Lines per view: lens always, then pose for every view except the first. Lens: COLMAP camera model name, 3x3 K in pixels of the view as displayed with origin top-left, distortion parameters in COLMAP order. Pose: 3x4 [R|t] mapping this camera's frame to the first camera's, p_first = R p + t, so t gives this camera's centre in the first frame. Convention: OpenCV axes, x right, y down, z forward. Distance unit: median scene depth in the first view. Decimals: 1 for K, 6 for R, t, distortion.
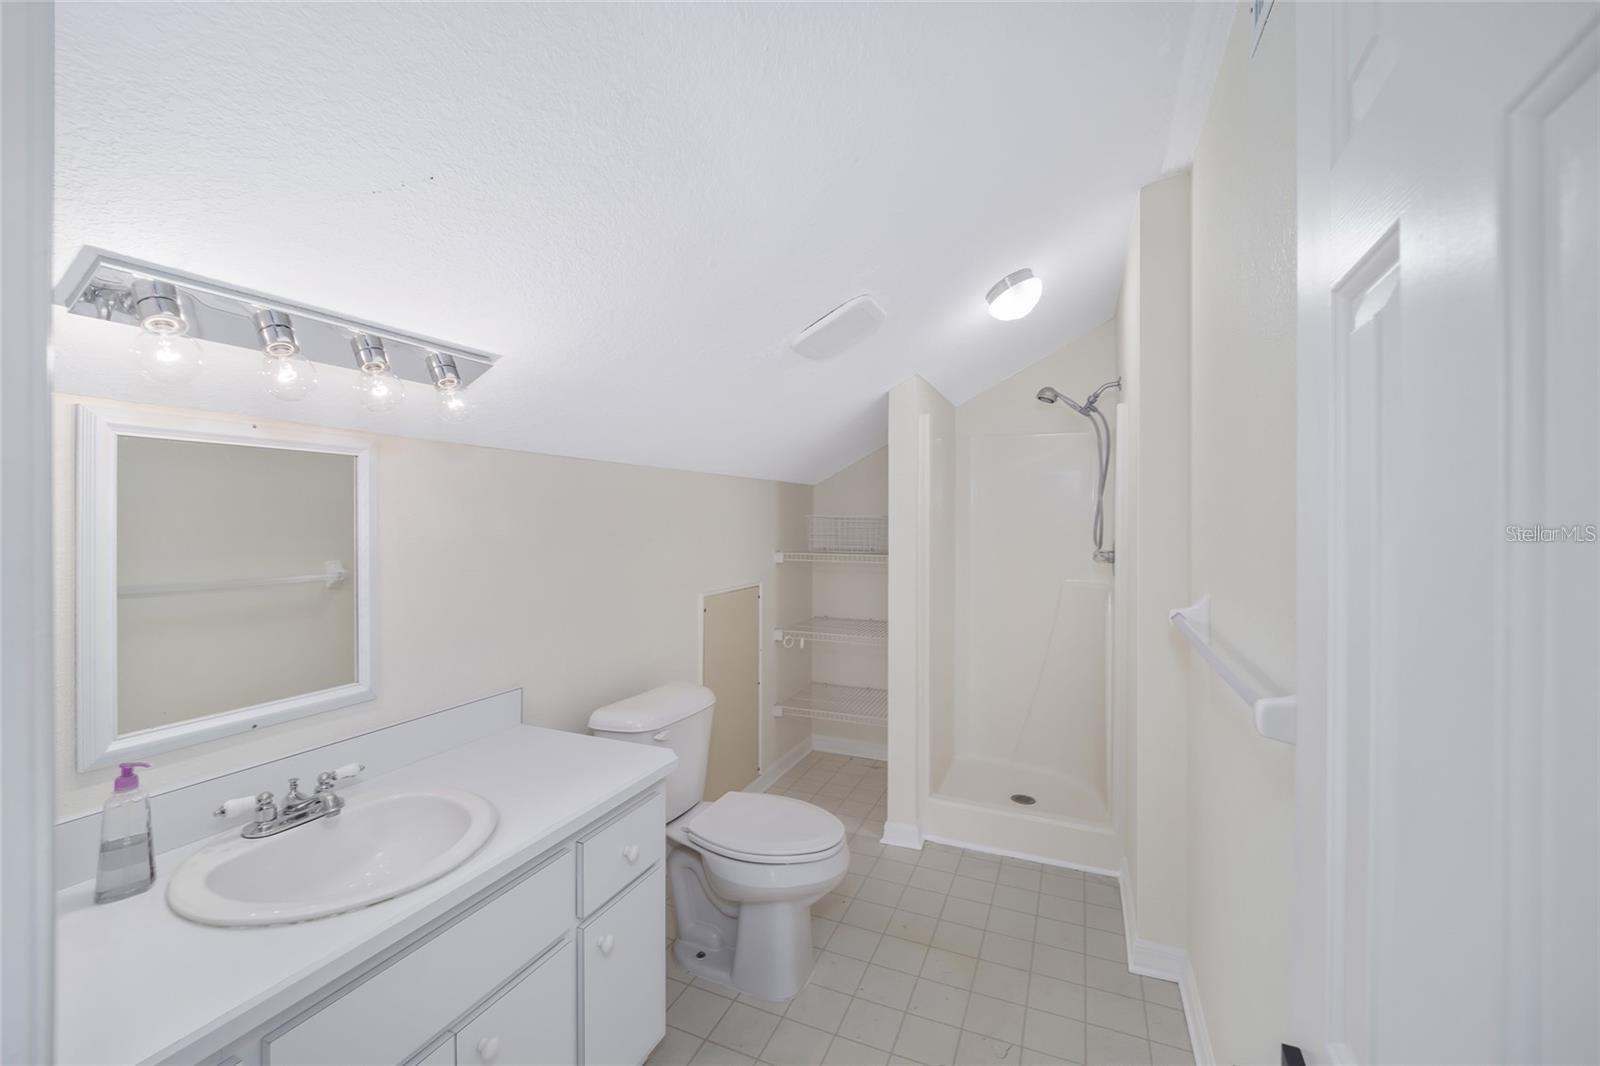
lens RADIAL K [[649.4, 0, 801.7], [0, 649.4, 524.6], [0, 0, 1]] dist [-0.013331, 0.000043]
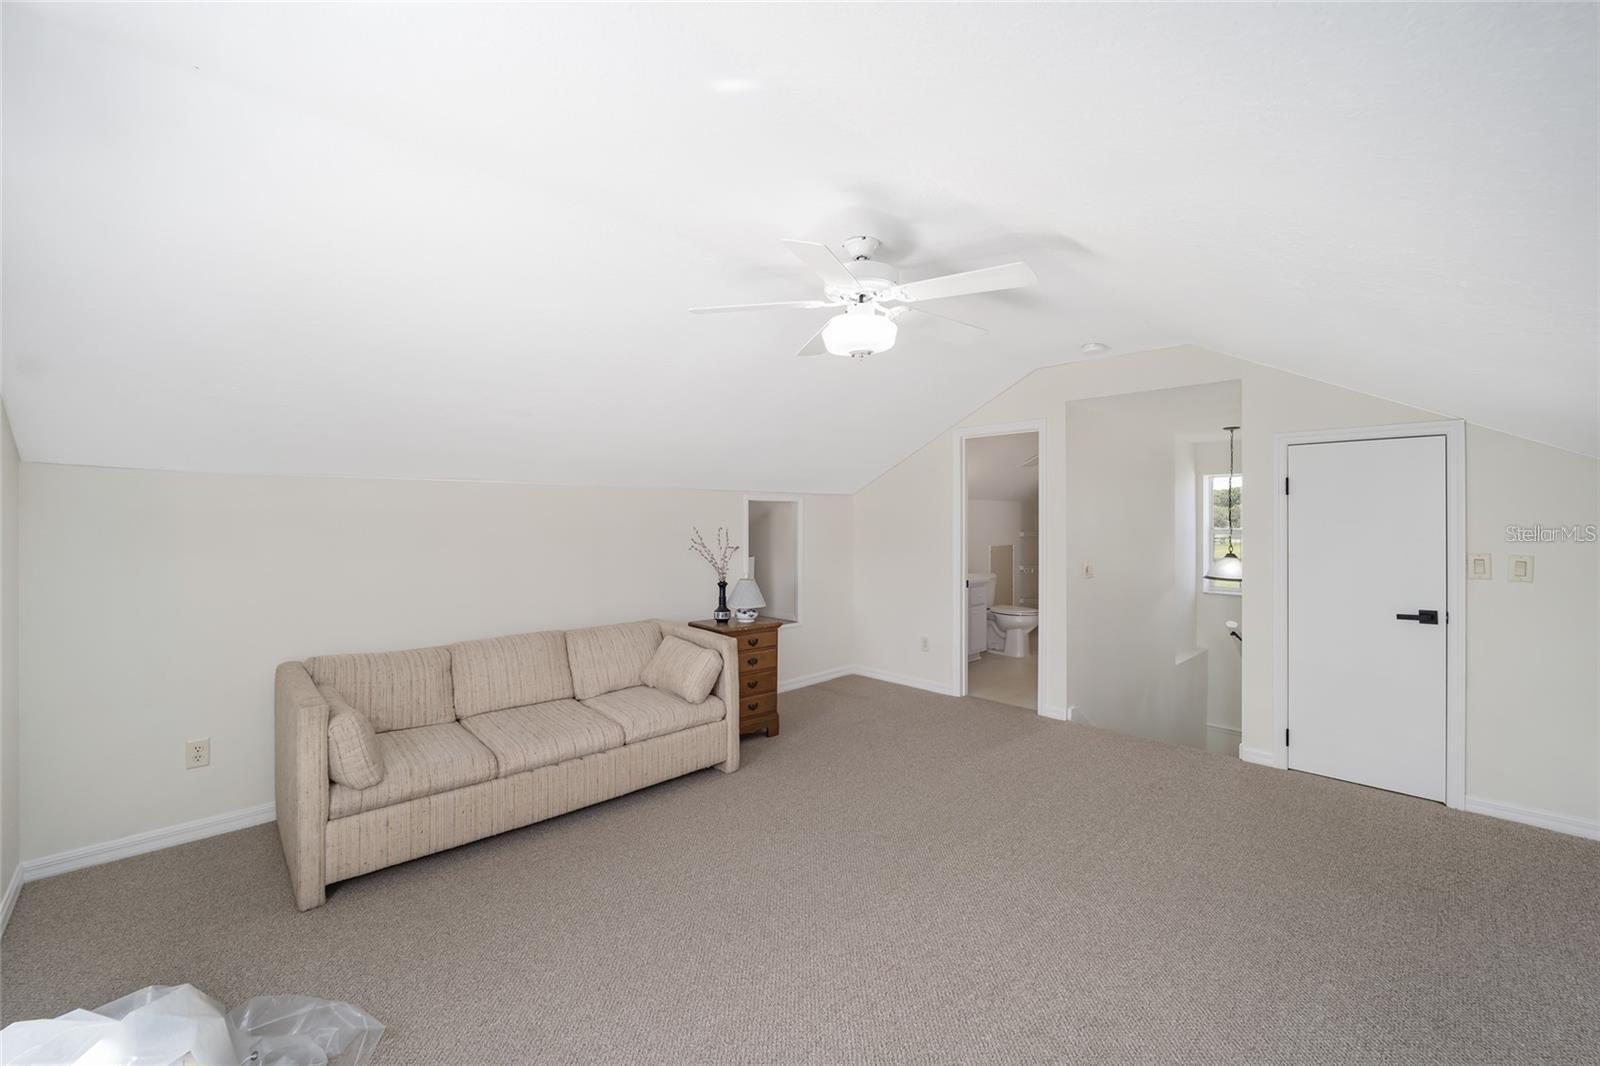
lens RADIAL K [[649.4, 0, 801.7], [0, 649.4, 524.6], [0, 0, 1]] dist [-0.013331, 0.000043]
pose [[0.926096, -0.003145, -0.377274, 0.142662], [0.001806, 0.999991, -0.003902, 0.030798], [0.377283, 0.002932, 0.926093, -1.868998]]
